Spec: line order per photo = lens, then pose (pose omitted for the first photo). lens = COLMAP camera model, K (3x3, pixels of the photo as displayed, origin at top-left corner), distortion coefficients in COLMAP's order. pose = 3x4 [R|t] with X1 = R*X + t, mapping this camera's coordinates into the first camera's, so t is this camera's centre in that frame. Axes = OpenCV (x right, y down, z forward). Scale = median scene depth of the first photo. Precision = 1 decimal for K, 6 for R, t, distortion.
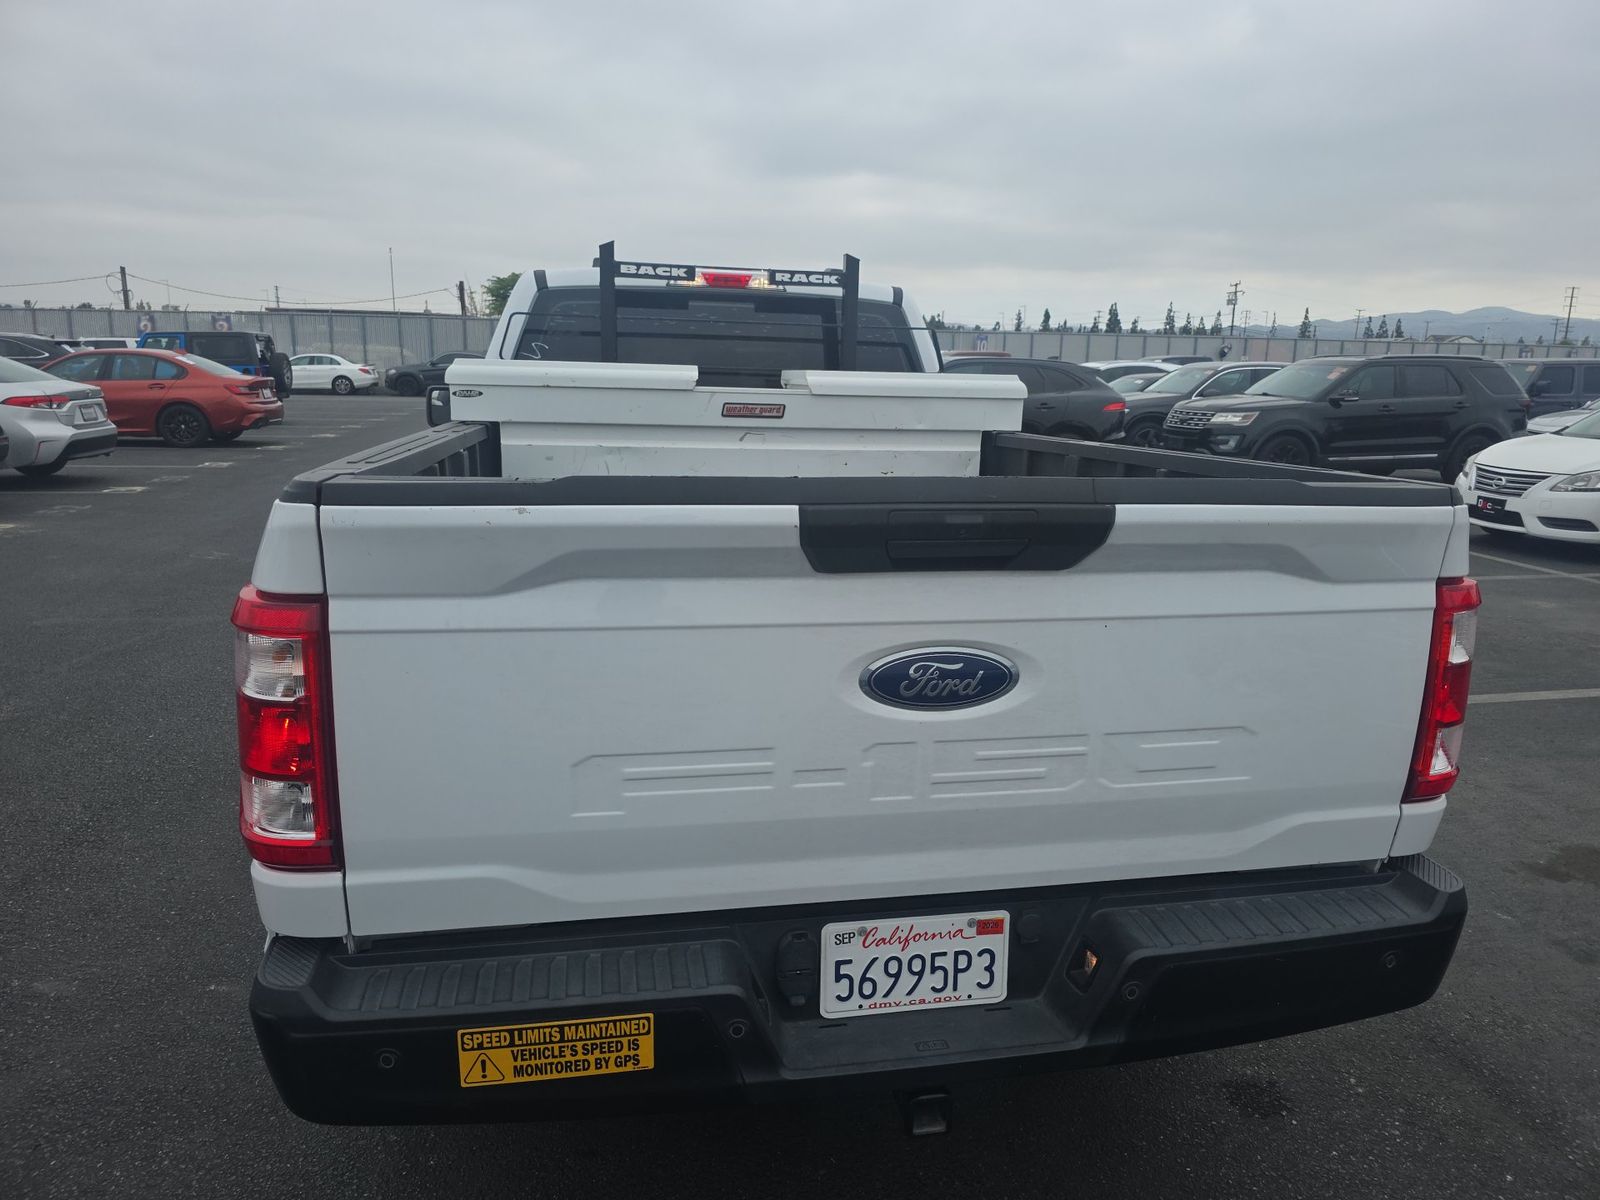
lens RADIAL K [[1054.0, 0, 822.9], [0, 1054.0, 607.3], [0, 0, 1]] dist [0.054665, -0.054881]
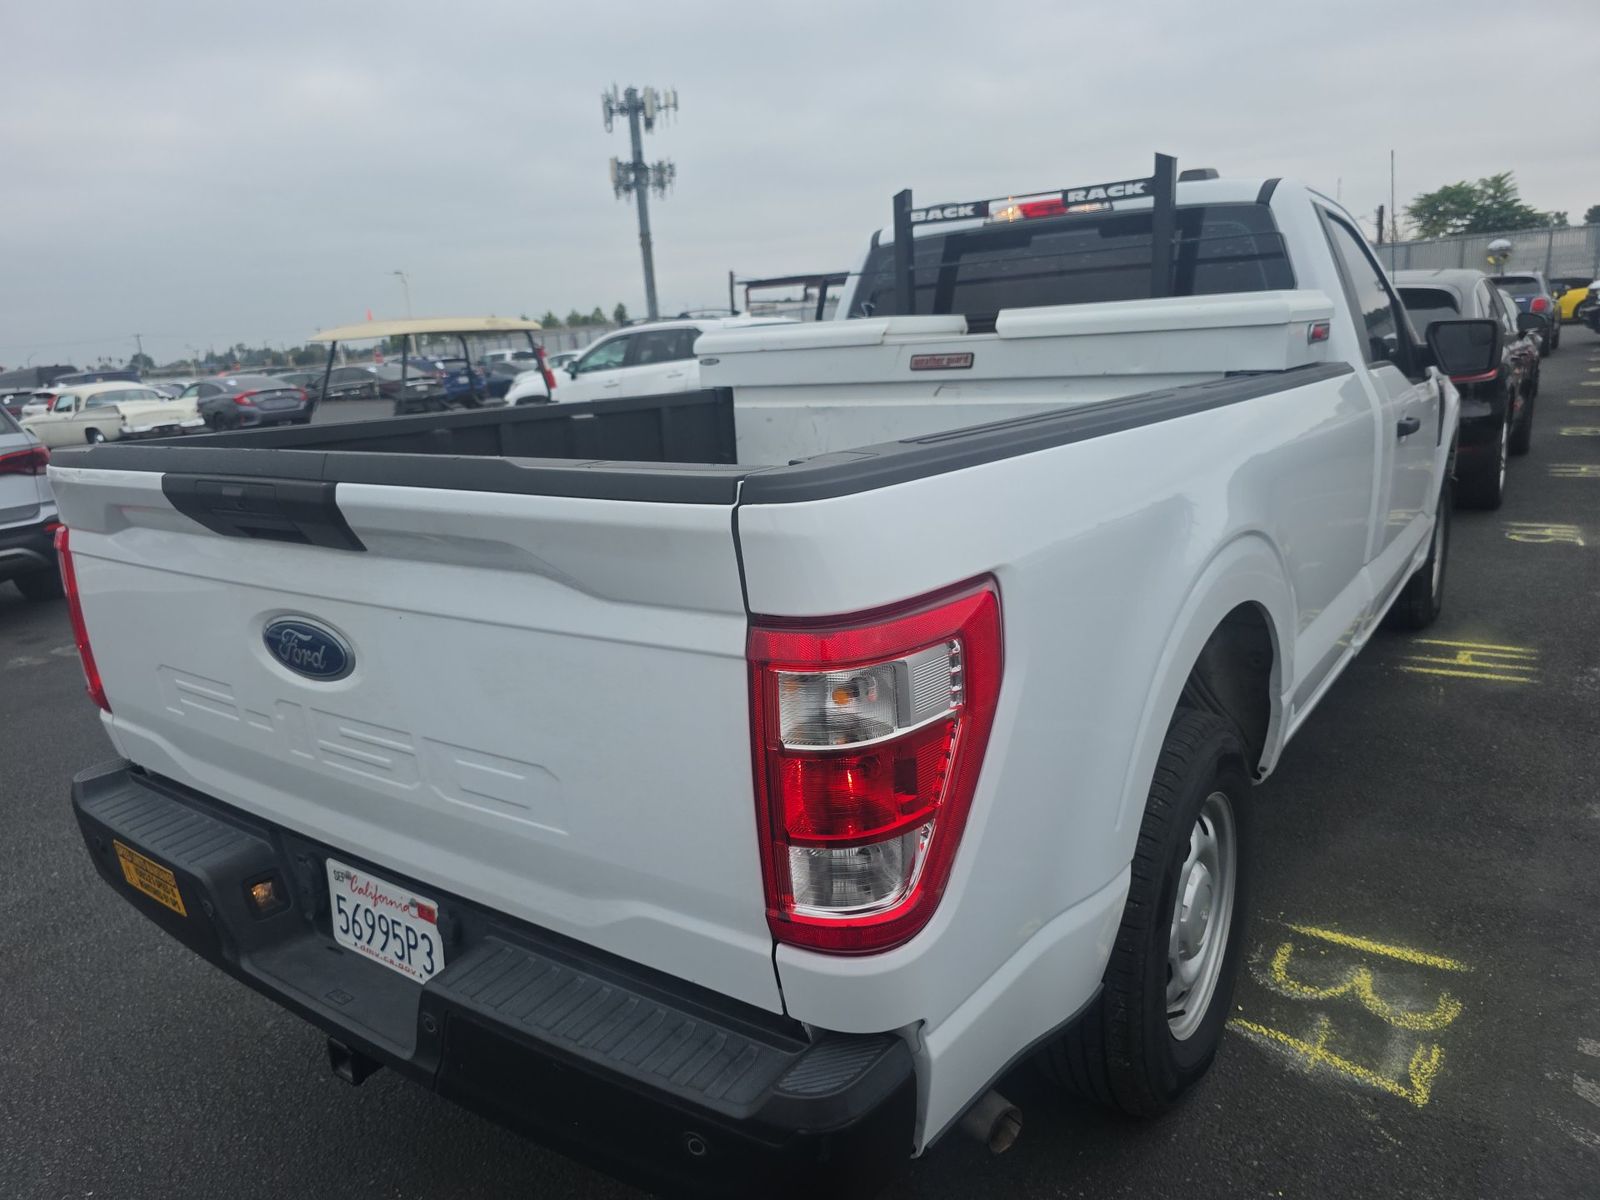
lens RADIAL K [[1078.4, 0, 779.2], [0, 1078.4, 603.0], [0, 0, 1]] dist [0.021362, -0.057901]
pose [[0.670499, 0.110794, -0.733591, 1.076754], [-0.079997, 0.993818, 0.076979, -0.085662], [0.737585, 0.007071, 0.675218, 0.567674]]
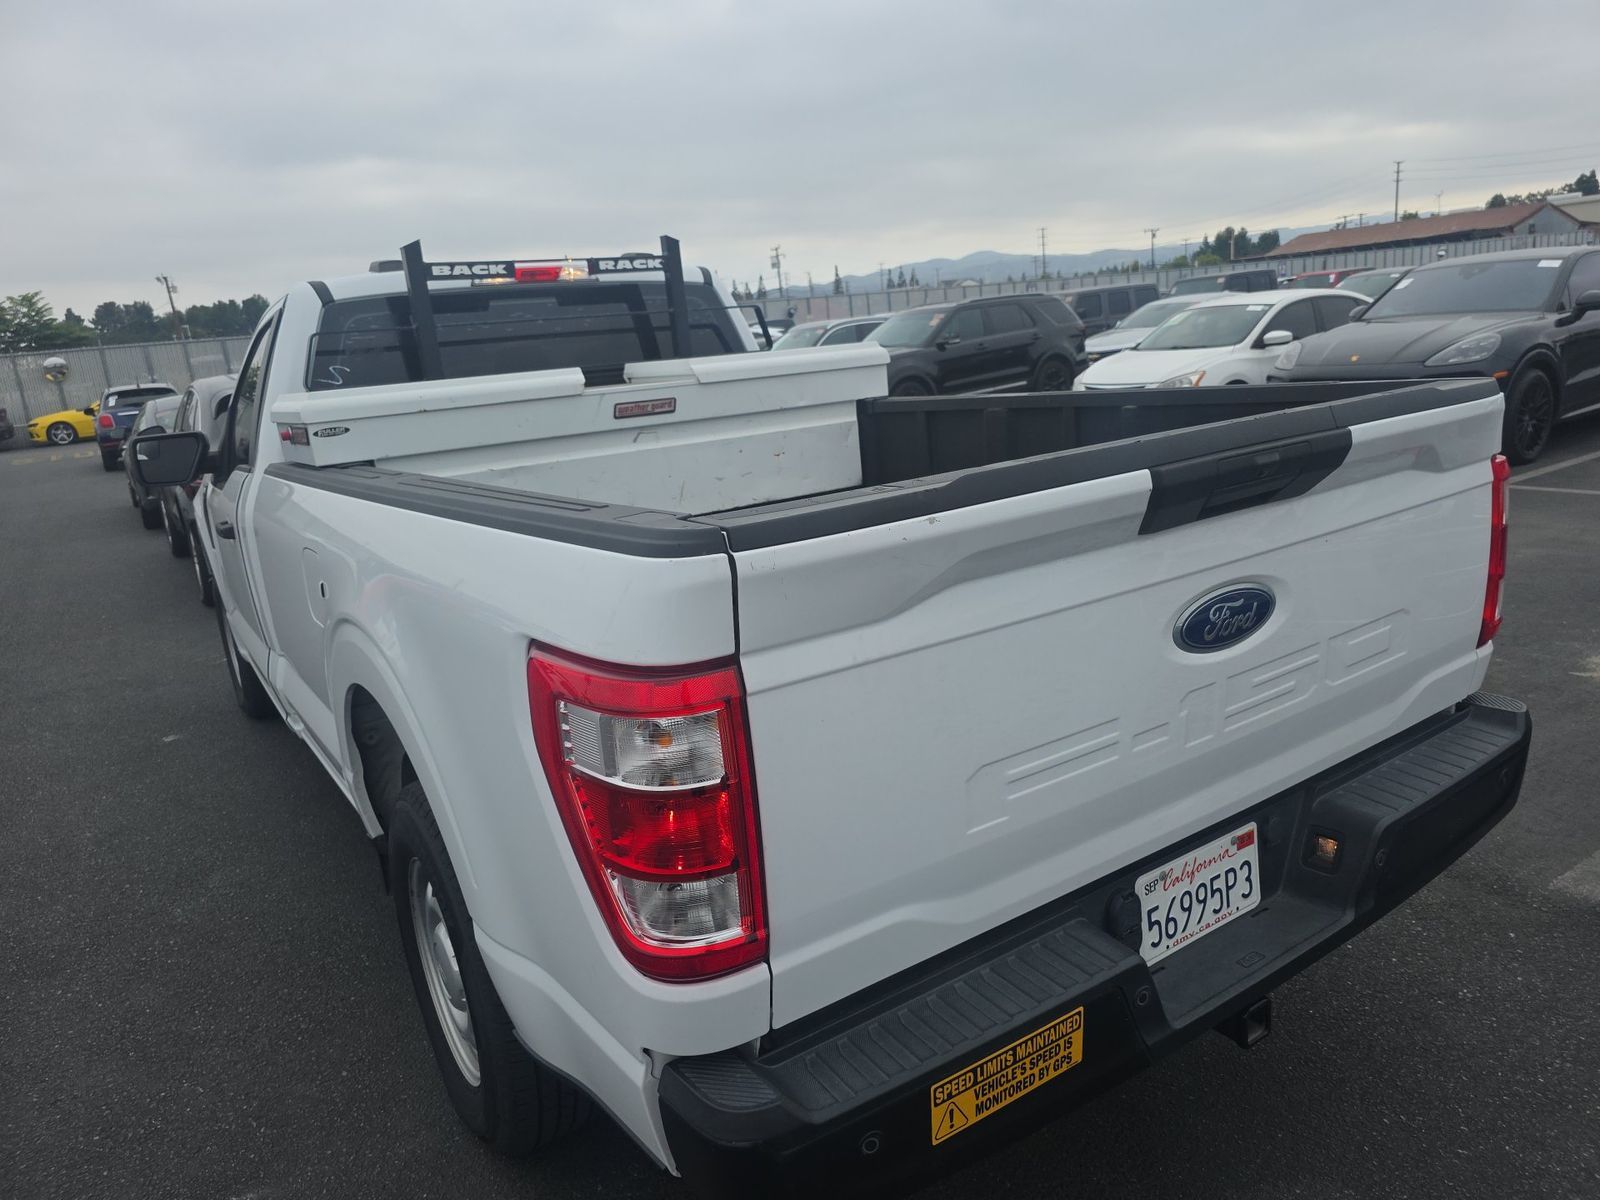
lens RADIAL K [[1058.2, 0, 813.0], [0, 1058.2, 618.0], [0, 0, 1]] dist [0.046384, -0.052221]
pose [[0.921911, -0.197809, 0.333093, -0.559668], [0.188840, 0.980207, 0.059442, -0.064633], [-0.338259, 0.008101, 0.941018, 0.134413]]
